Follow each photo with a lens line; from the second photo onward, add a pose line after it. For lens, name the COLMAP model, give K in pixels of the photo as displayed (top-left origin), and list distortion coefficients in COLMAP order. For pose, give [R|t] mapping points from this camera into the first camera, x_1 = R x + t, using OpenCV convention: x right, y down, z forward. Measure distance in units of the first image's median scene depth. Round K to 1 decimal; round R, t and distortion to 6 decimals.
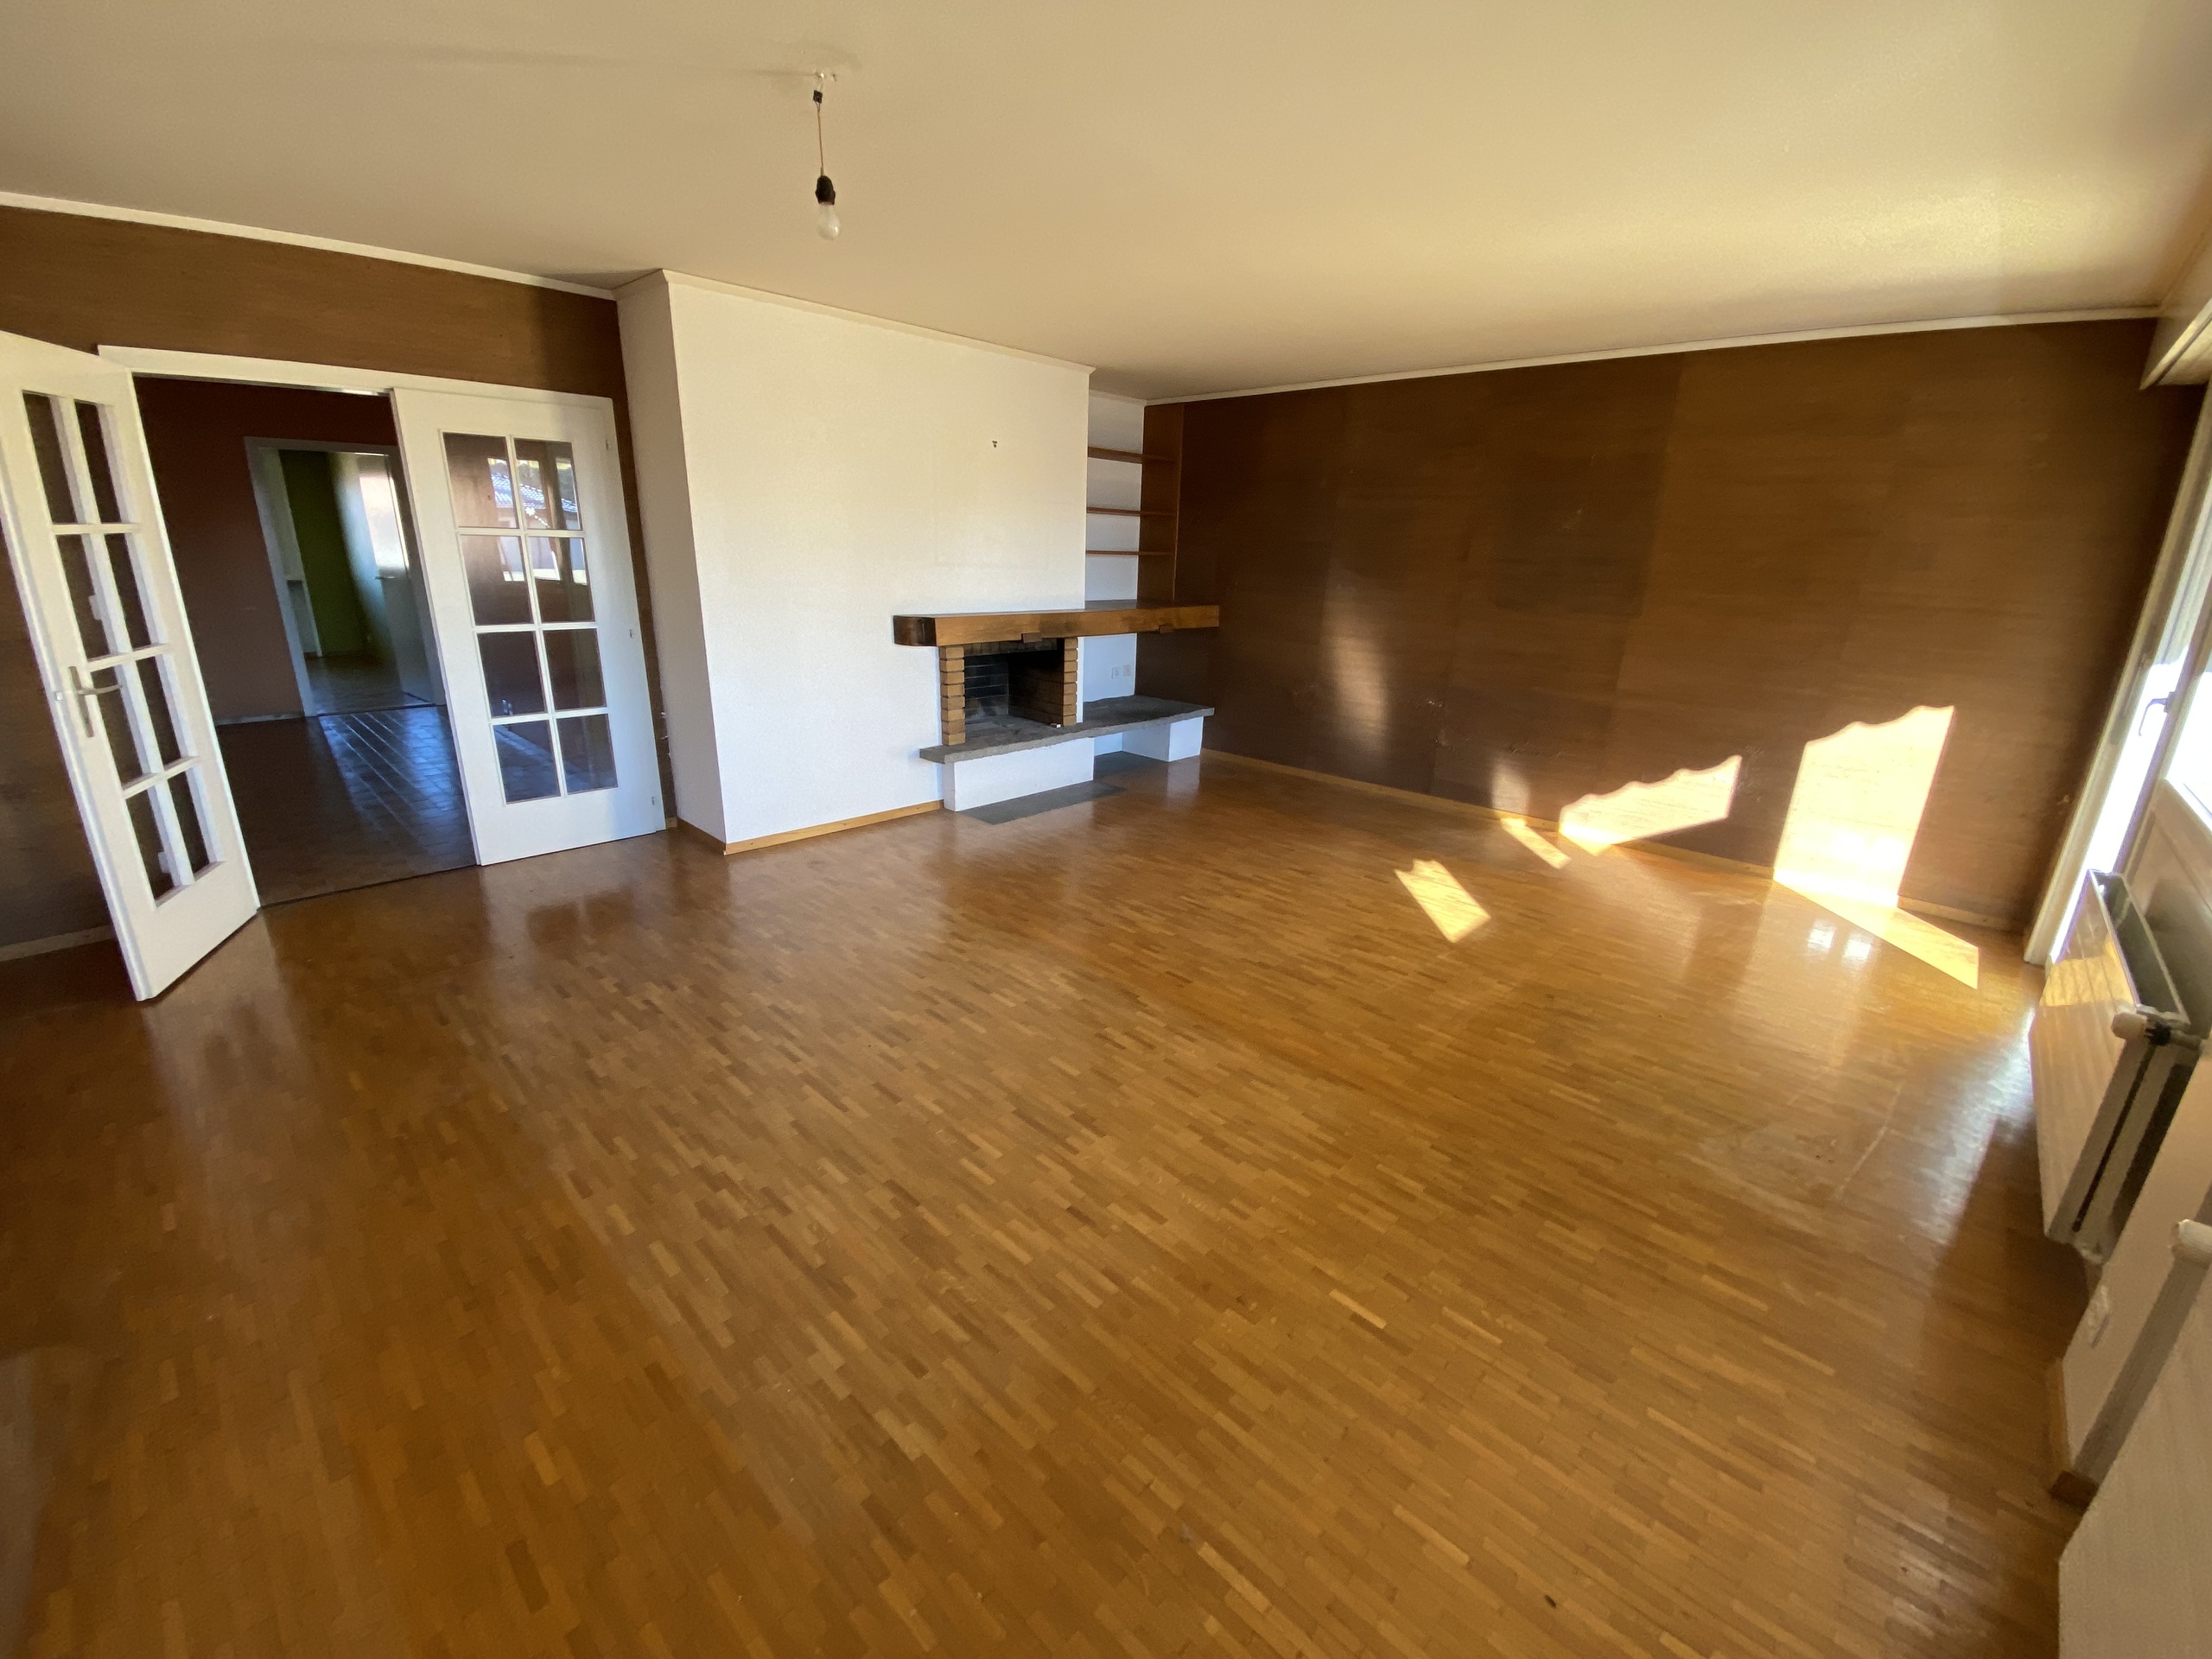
lens RADIAL K [[905.8, 0, 1106.0], [0, 905.8, 829.5], [0, 0, 1]] dist [0.027554, -0.023409]
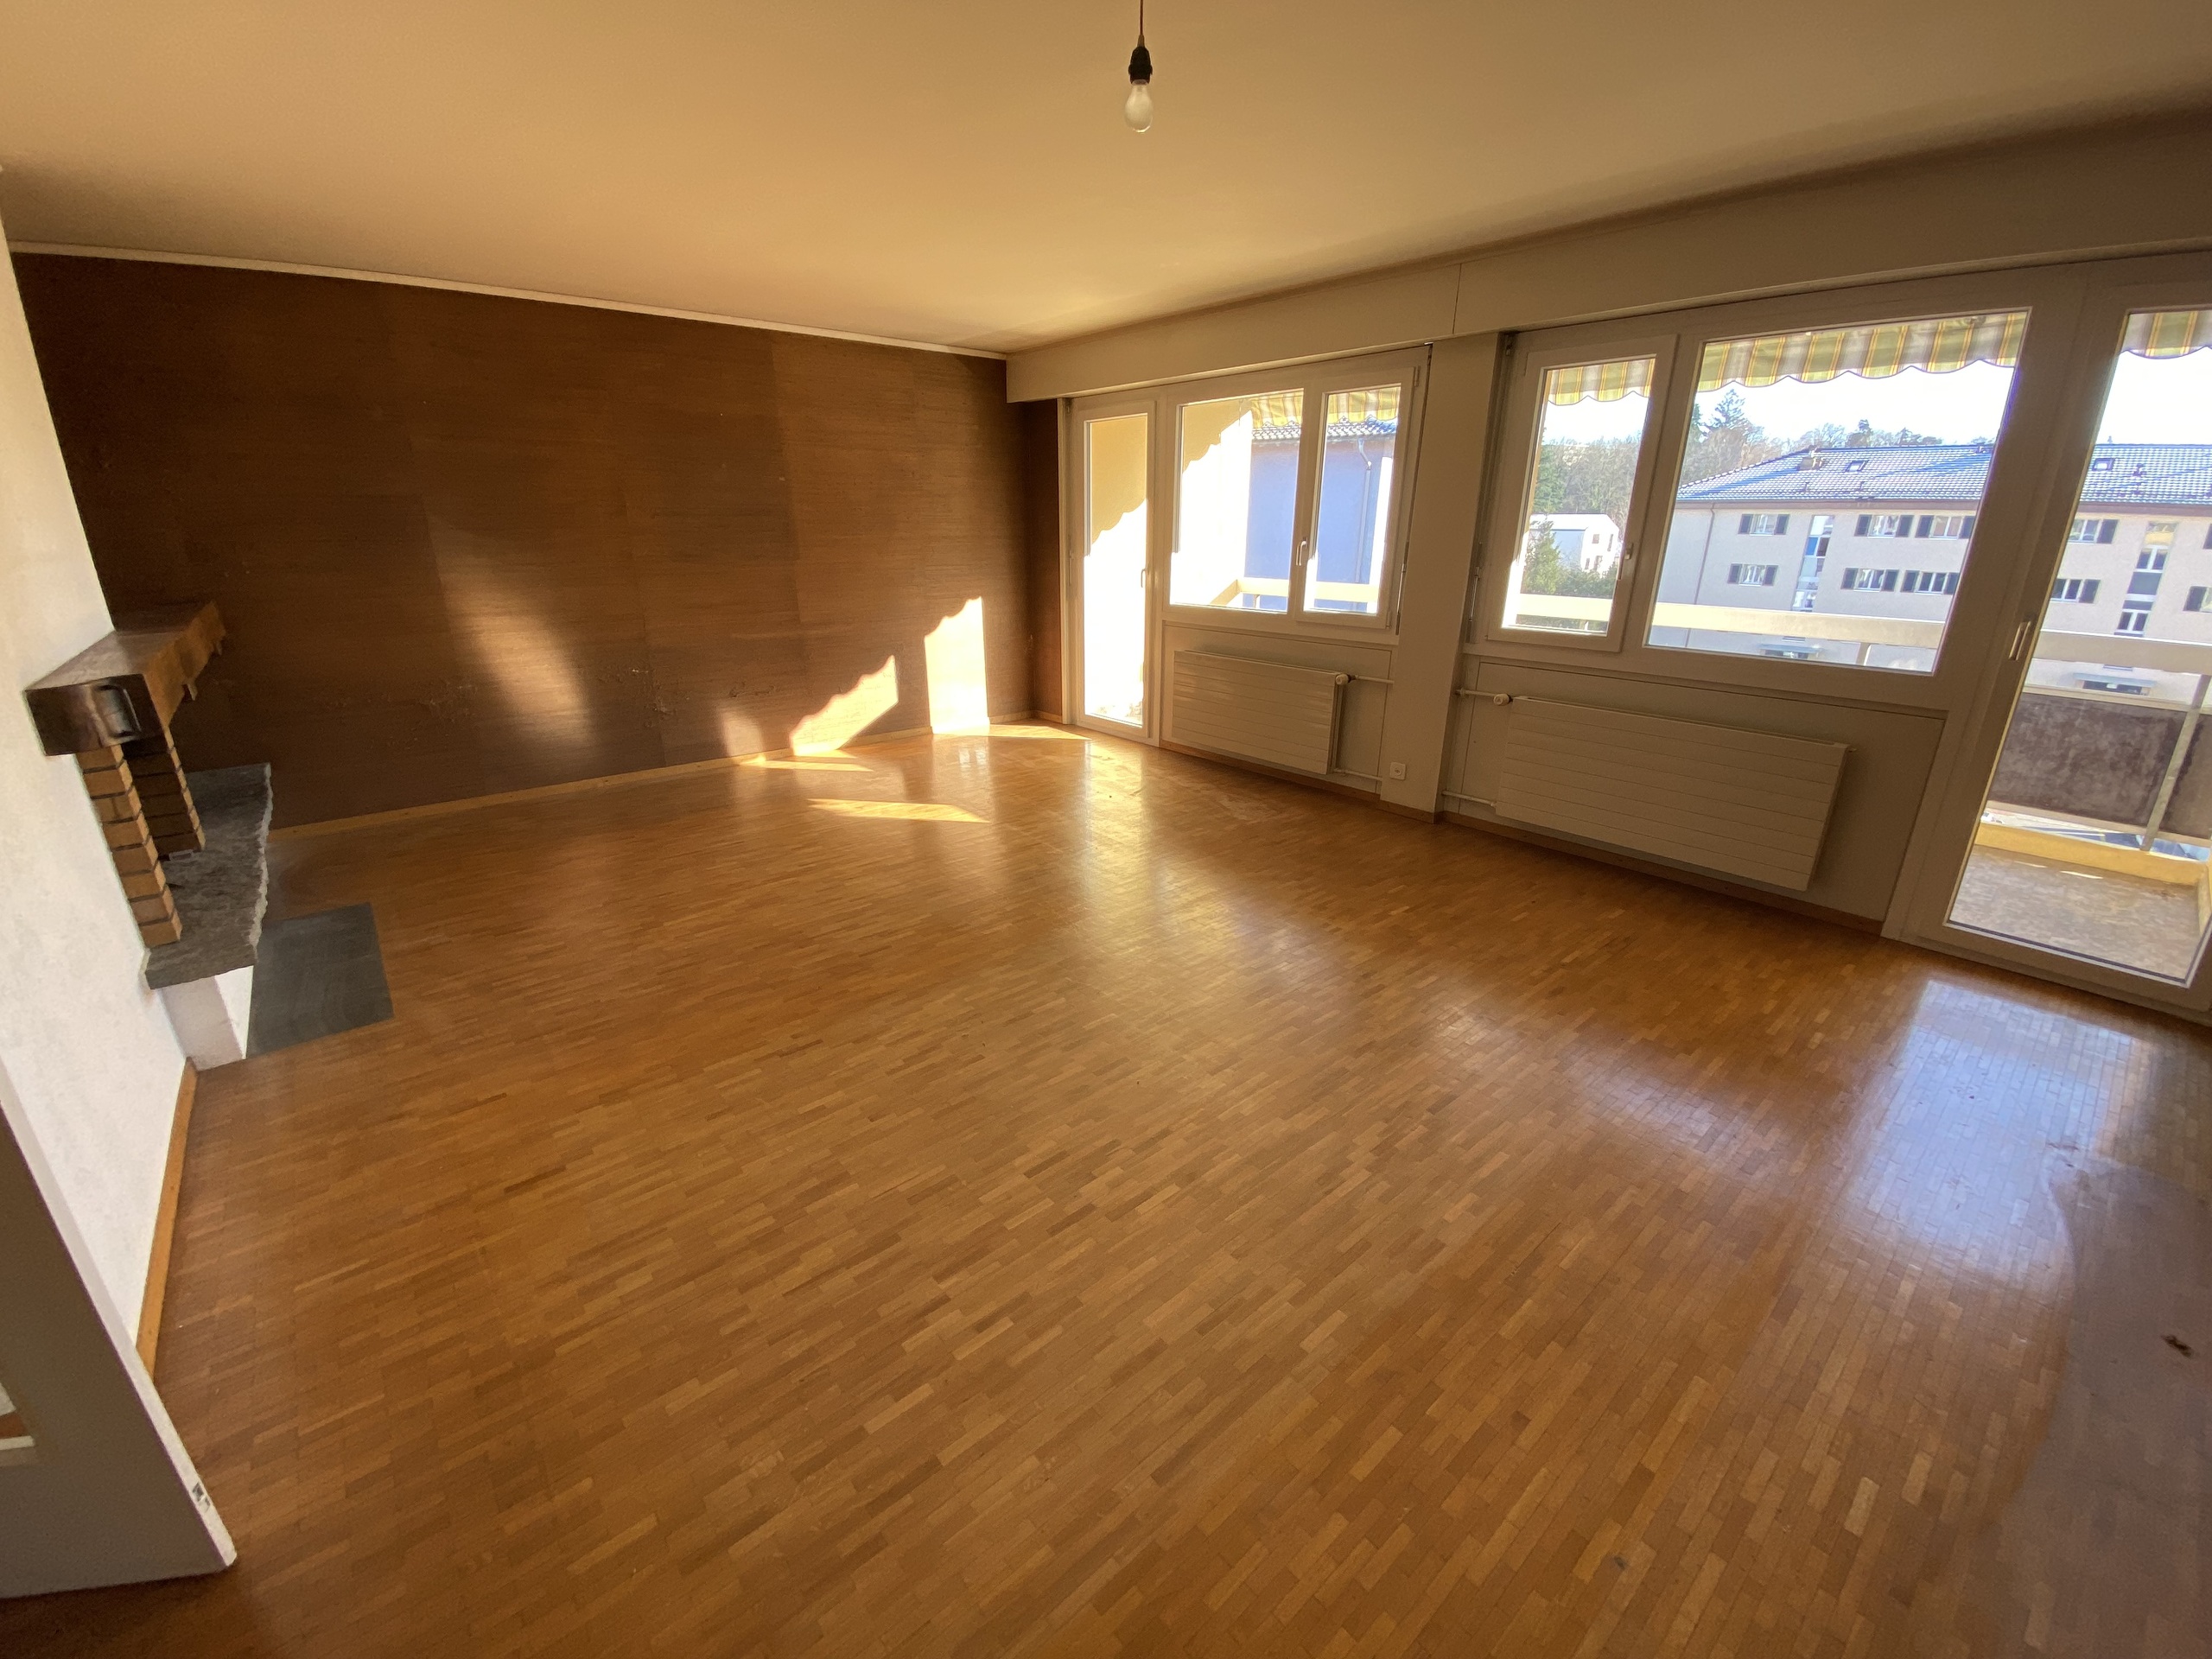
lens RADIAL K [[905.8, 0, 1106.0], [0, 905.8, 829.5], [0, 0, 1]] dist [0.027554, -0.023409]
pose [[0.085488, -0.345696, 0.934444, -0.644107], [0.295881, 0.904376, 0.307504, -0.170470], [-0.951392, 0.250197, 0.179599, 0.521024]]
